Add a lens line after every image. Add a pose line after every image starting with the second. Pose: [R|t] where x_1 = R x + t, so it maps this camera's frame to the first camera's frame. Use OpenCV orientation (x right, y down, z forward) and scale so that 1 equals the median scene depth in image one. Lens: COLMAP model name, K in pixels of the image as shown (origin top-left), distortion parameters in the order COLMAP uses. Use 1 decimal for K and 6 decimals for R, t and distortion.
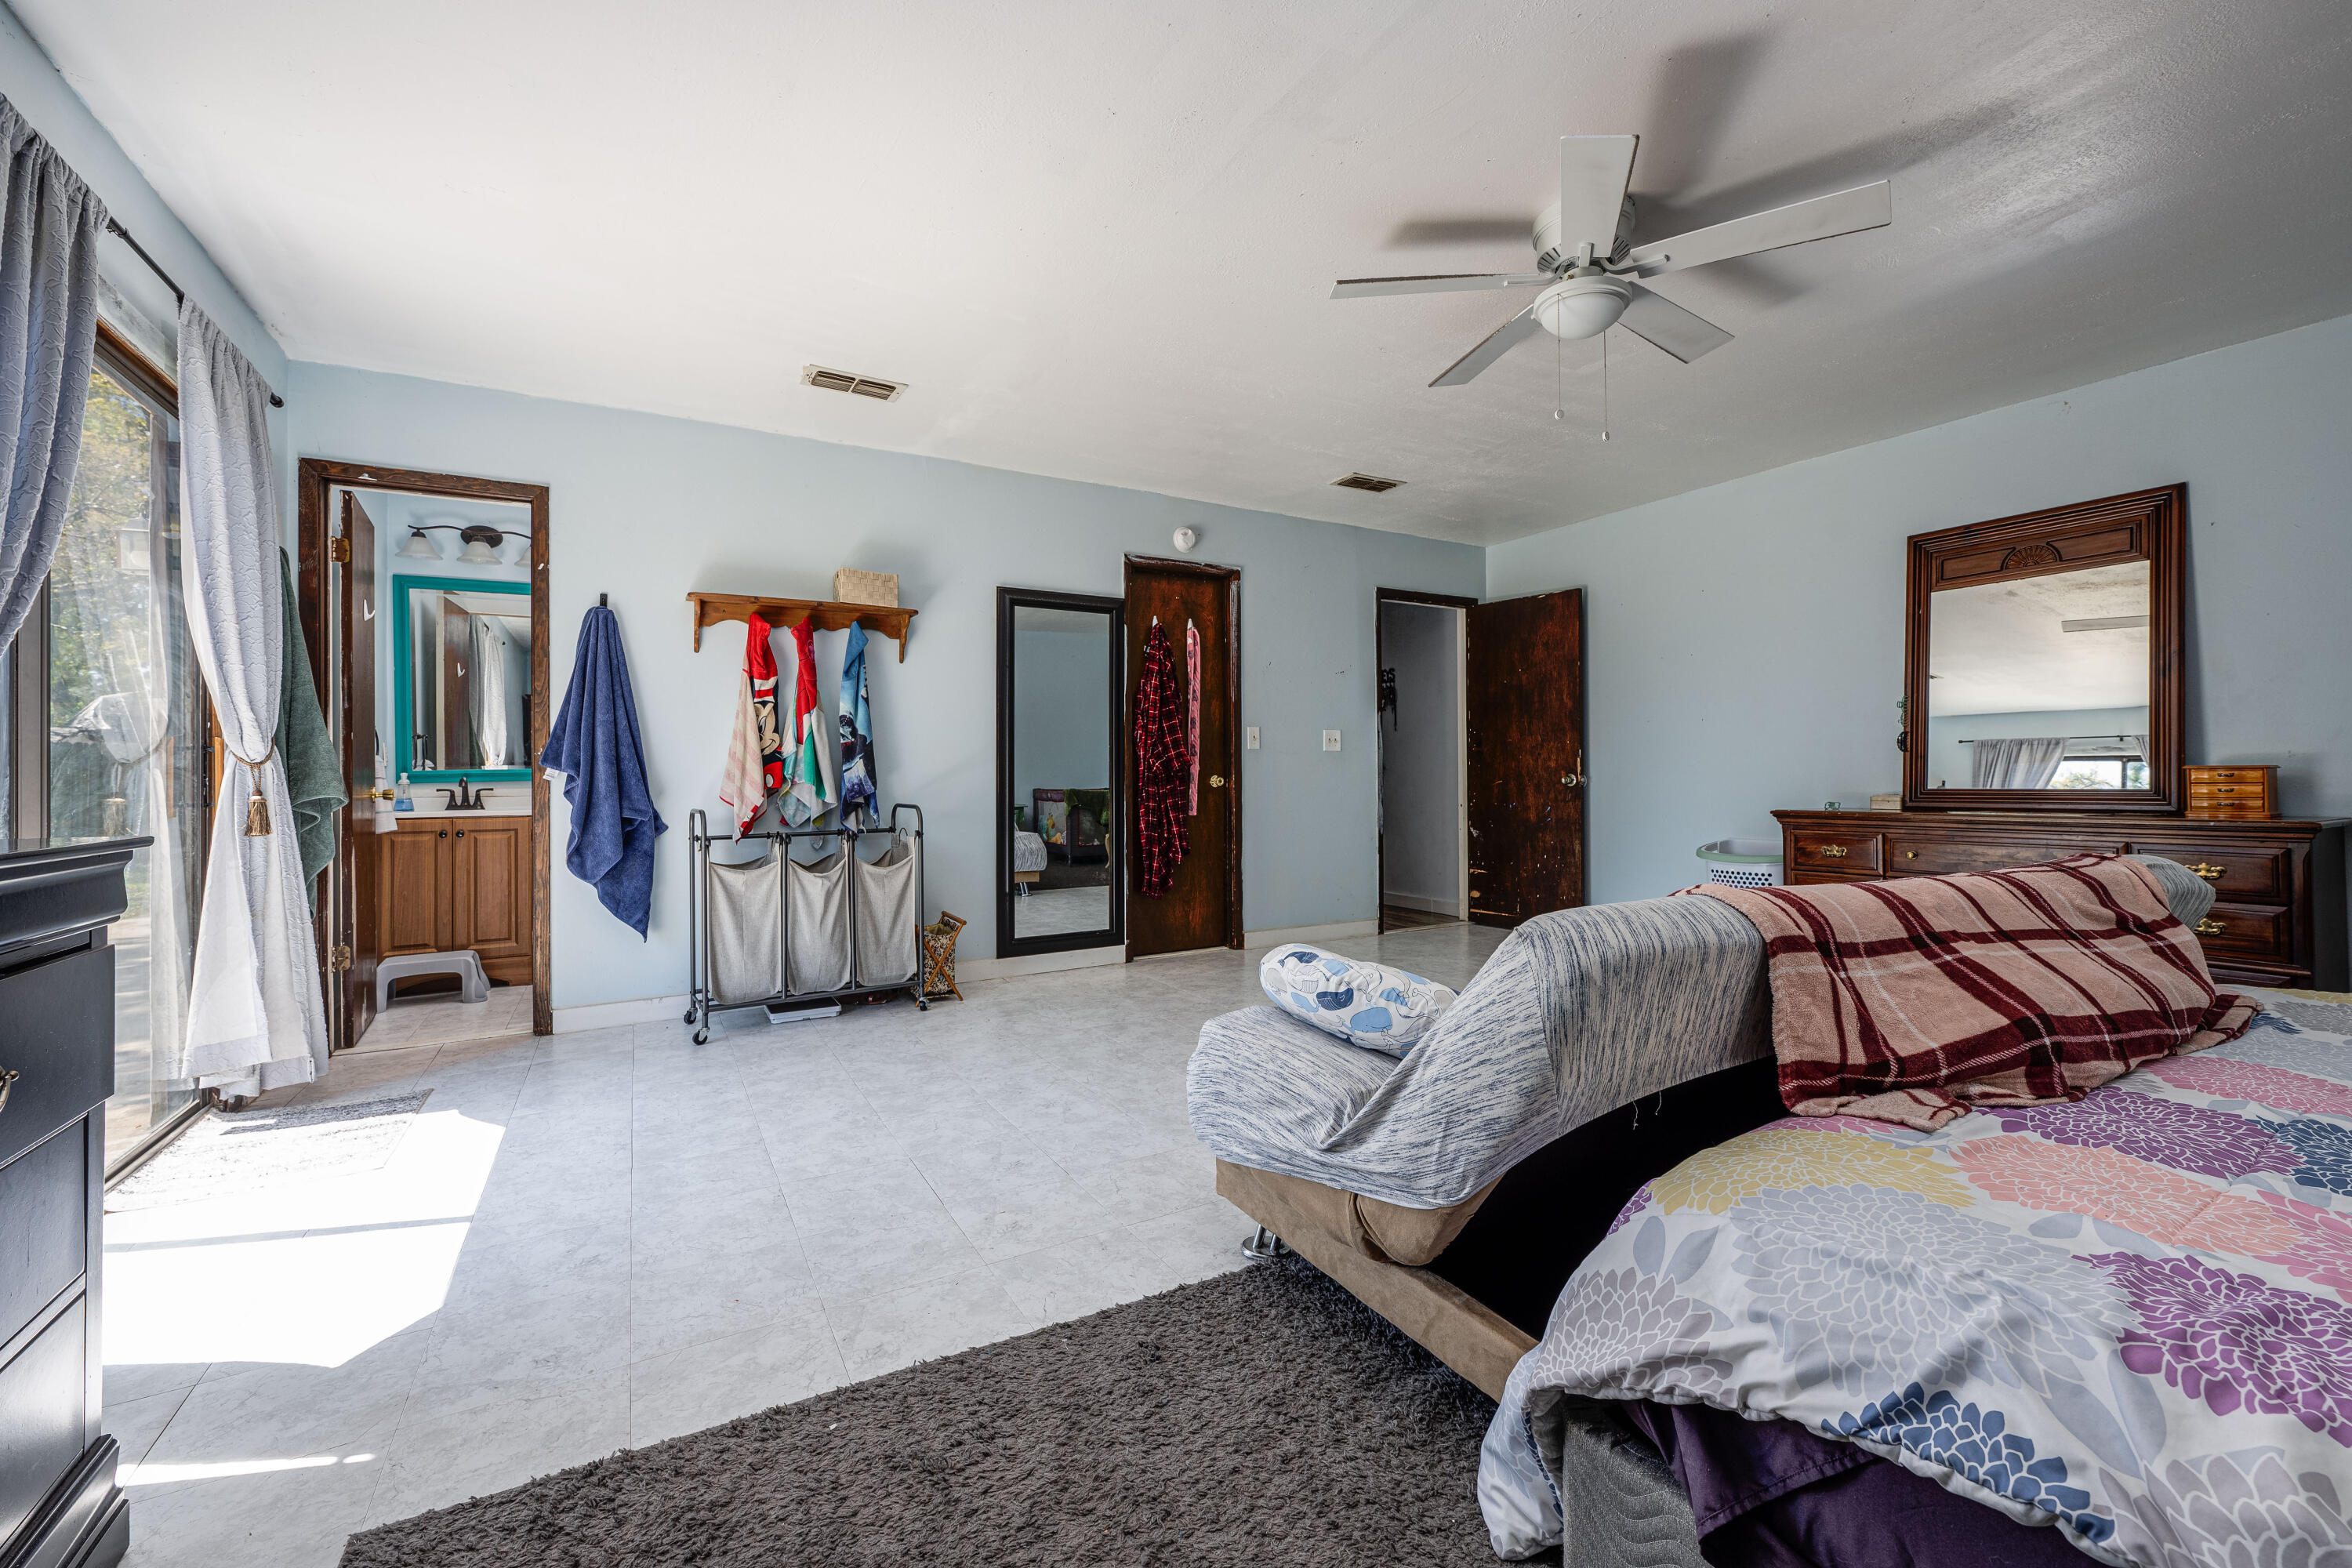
lens RADIAL K [[961.2, 0, 1189.5], [0, 961.2, 764.5], [0, 0, 1]] dist [-0.002019, -0.000126]
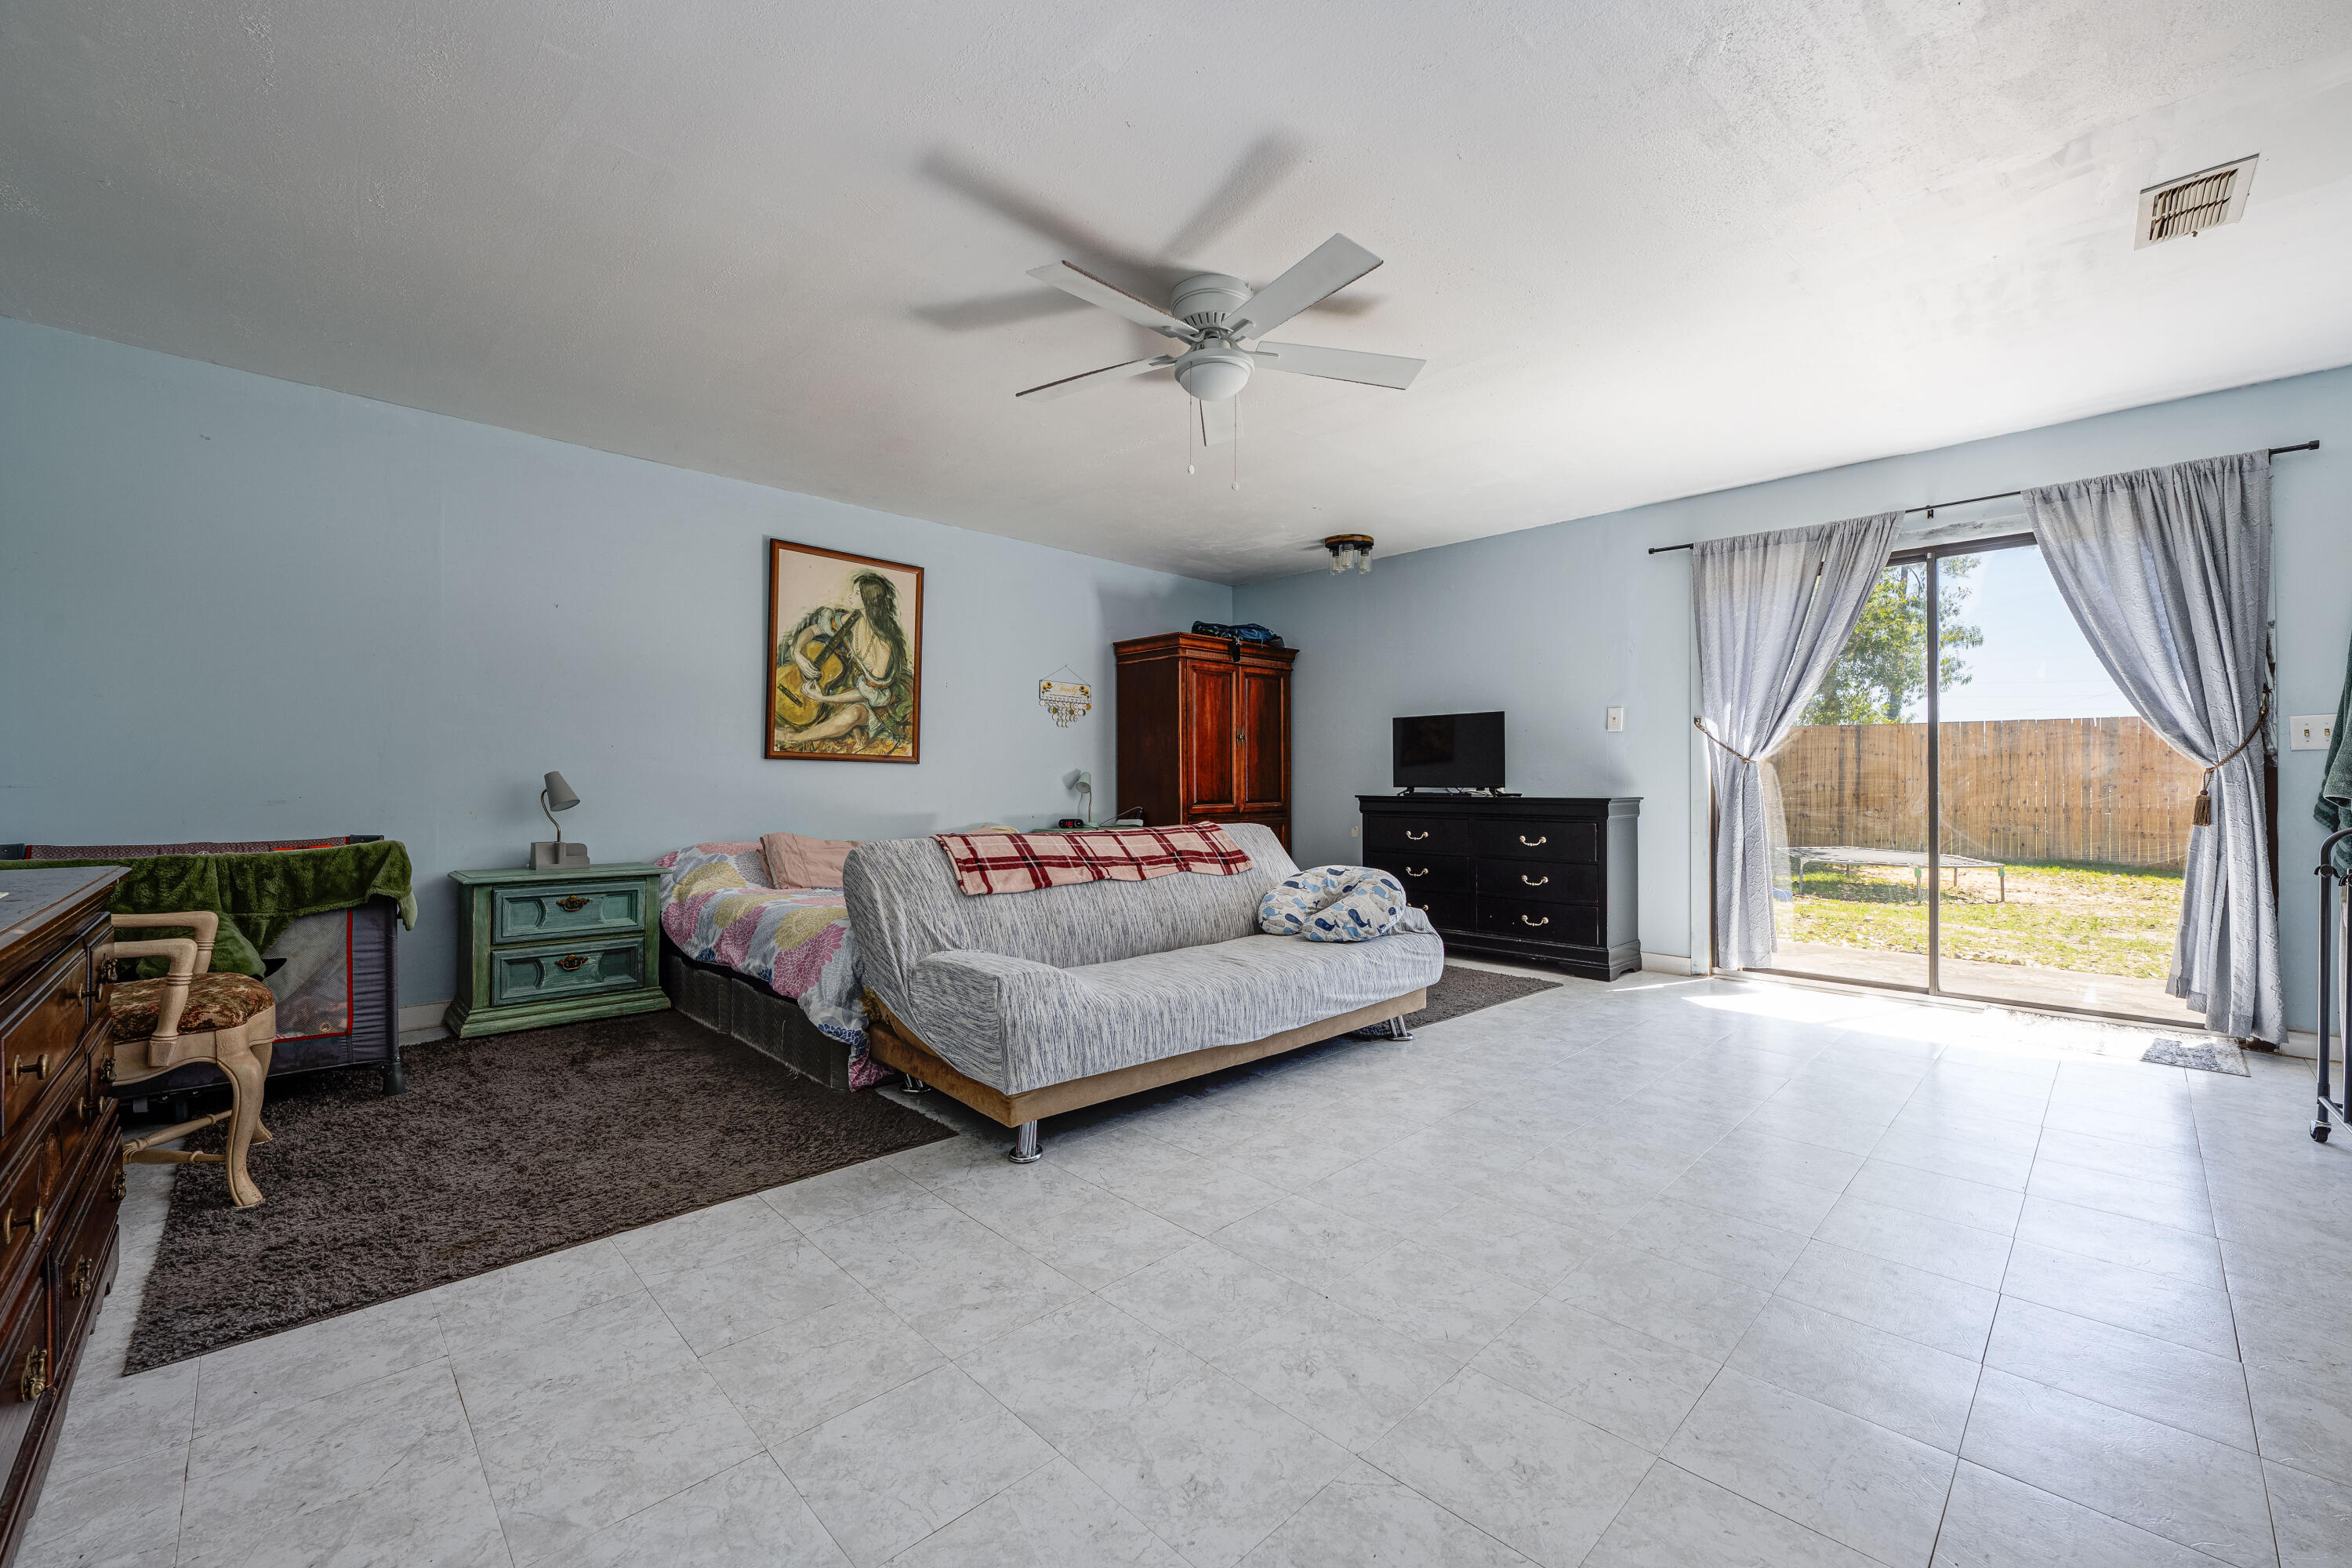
lens RADIAL K [[934.5, 0, 1176.0], [0, 934.5, 784.0], [0, 0, 1]] dist [-0.010554, 0.000123]
pose [[-0.972014, 0.006017, -0.234847, 0.442304], [0.008493, 0.999919, -0.009531, 0.011957], [0.234771, -0.011259, -0.971986, 1.274779]]
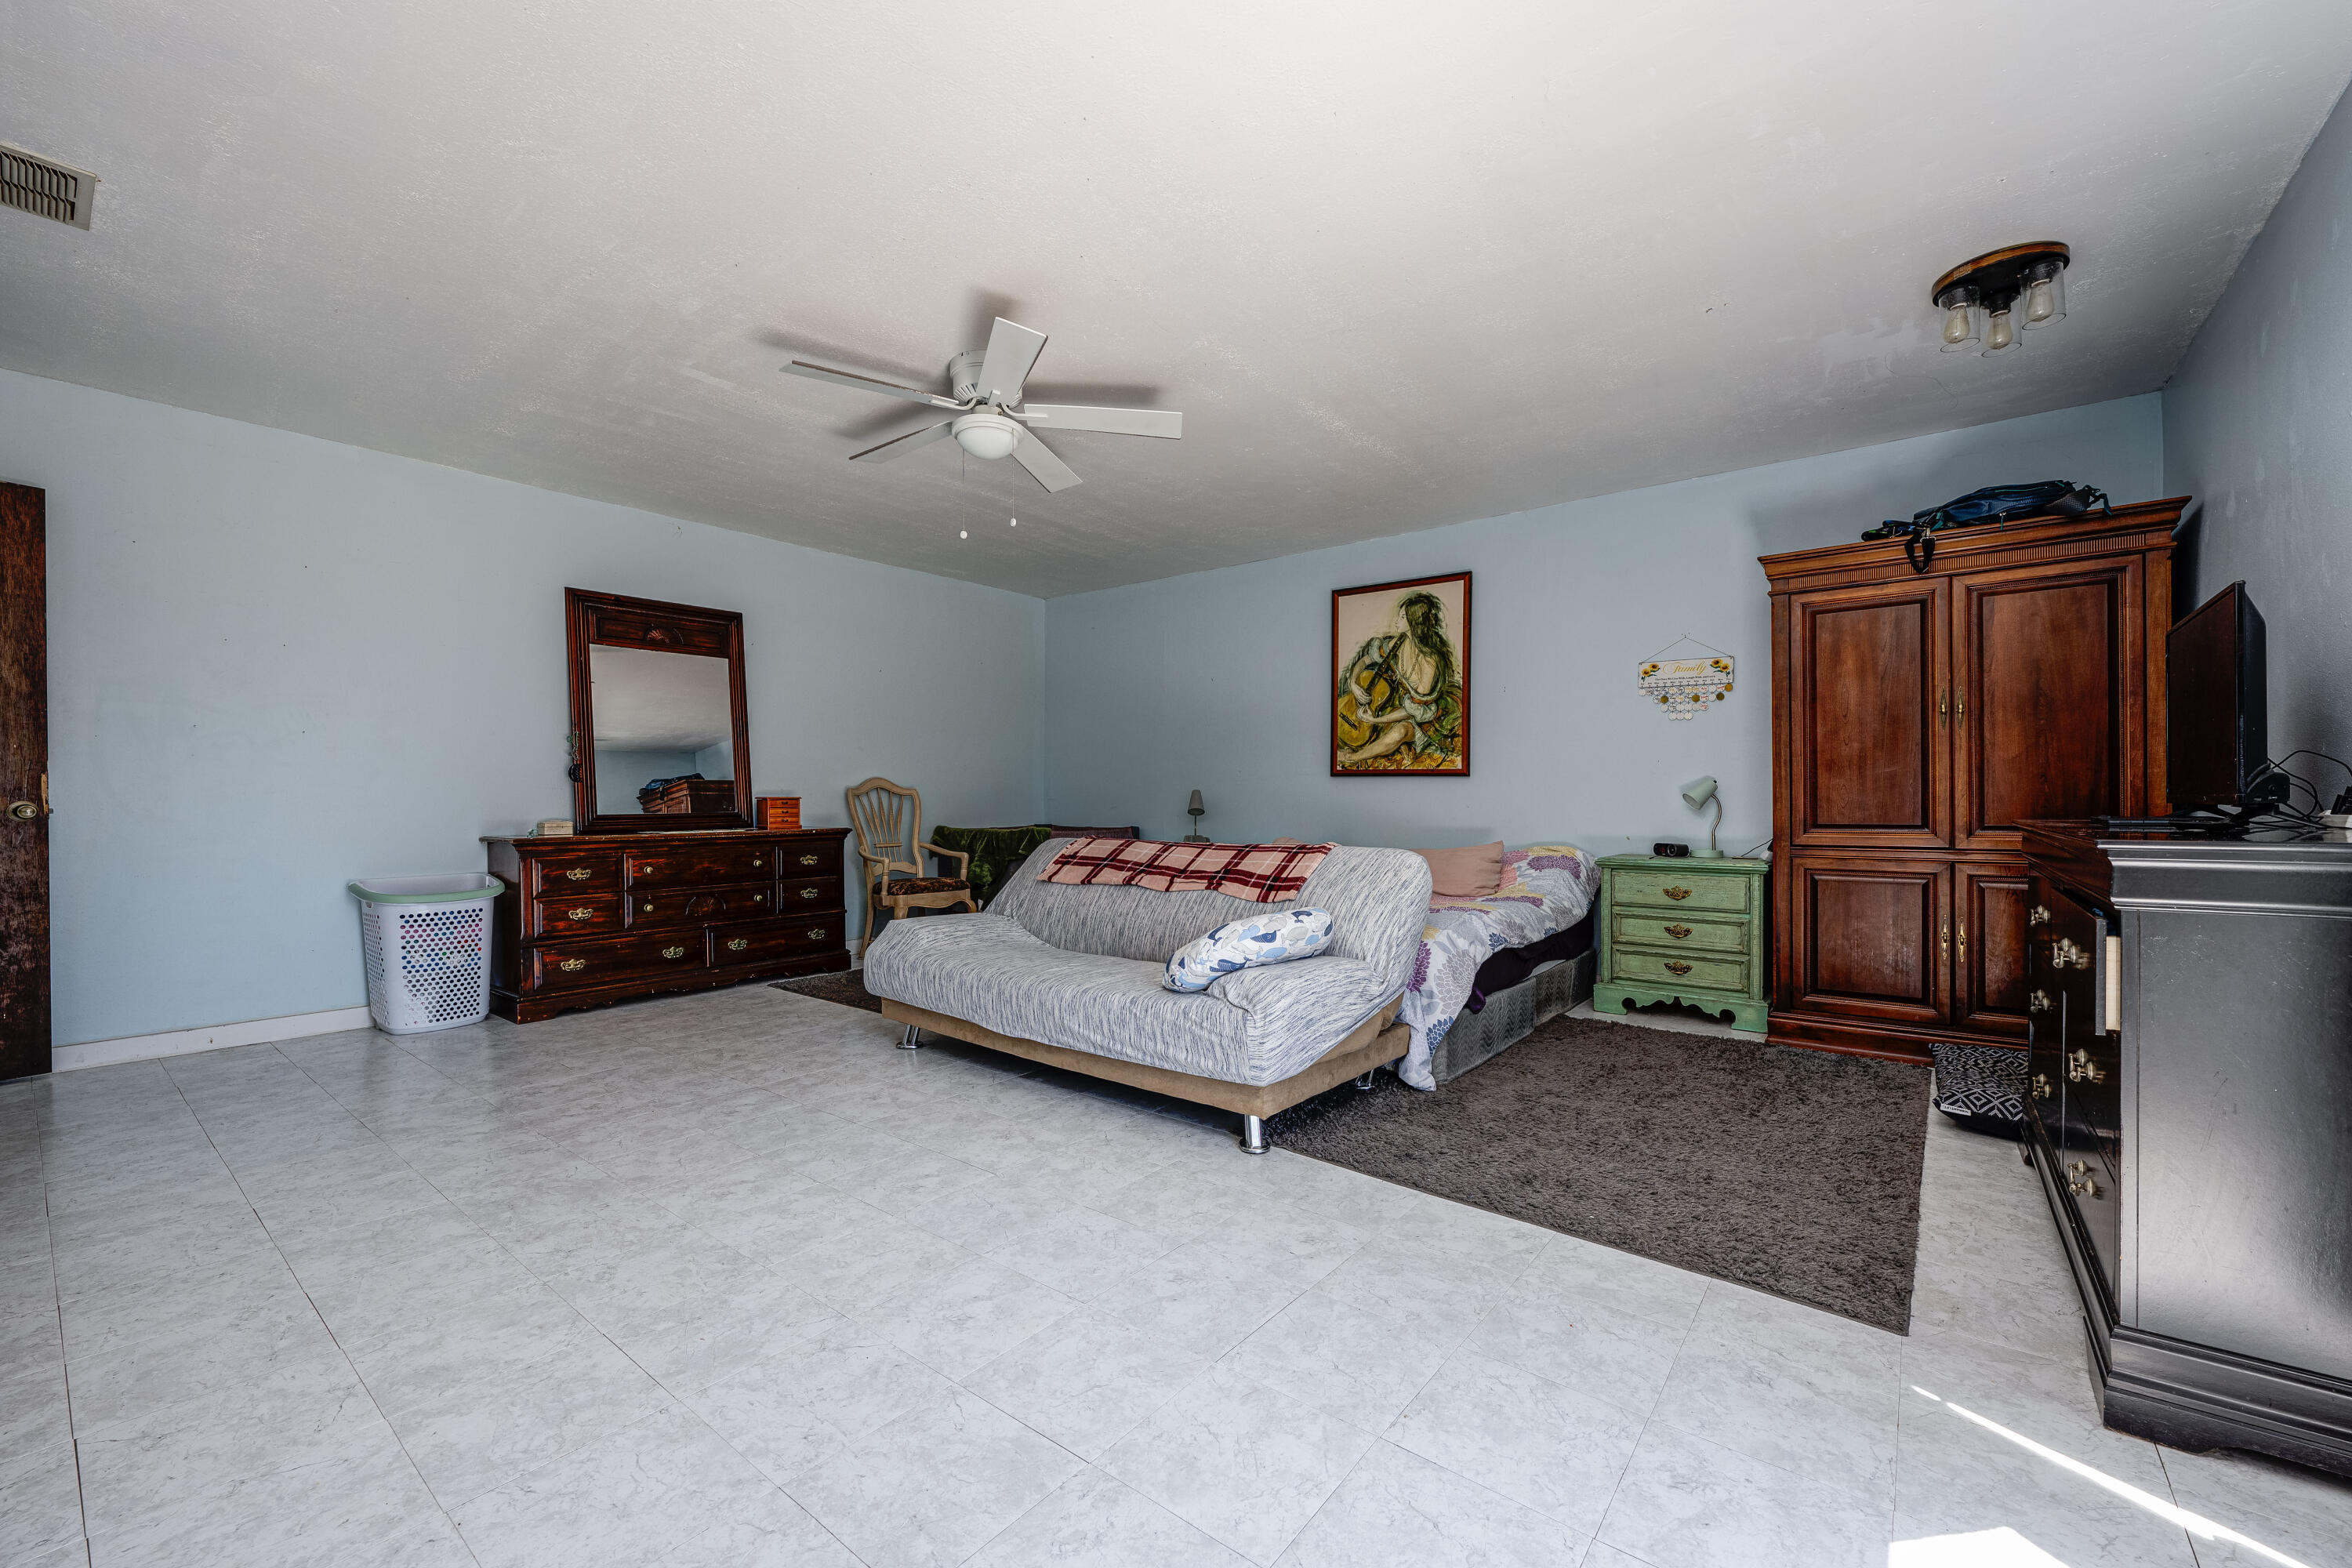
lens RADIAL K [[933.9, 0, 1178.1], [0, 933.9, 814.7], [0, 0, 1]] dist [-0.005757, 0.000070]
pose [[-0.359968, -0.009583, 0.932916, -0.529779], [-0.005770, 0.999951, 0.008045, 0.012260], [-0.932947, -0.002487, -0.360005, 0.752115]]
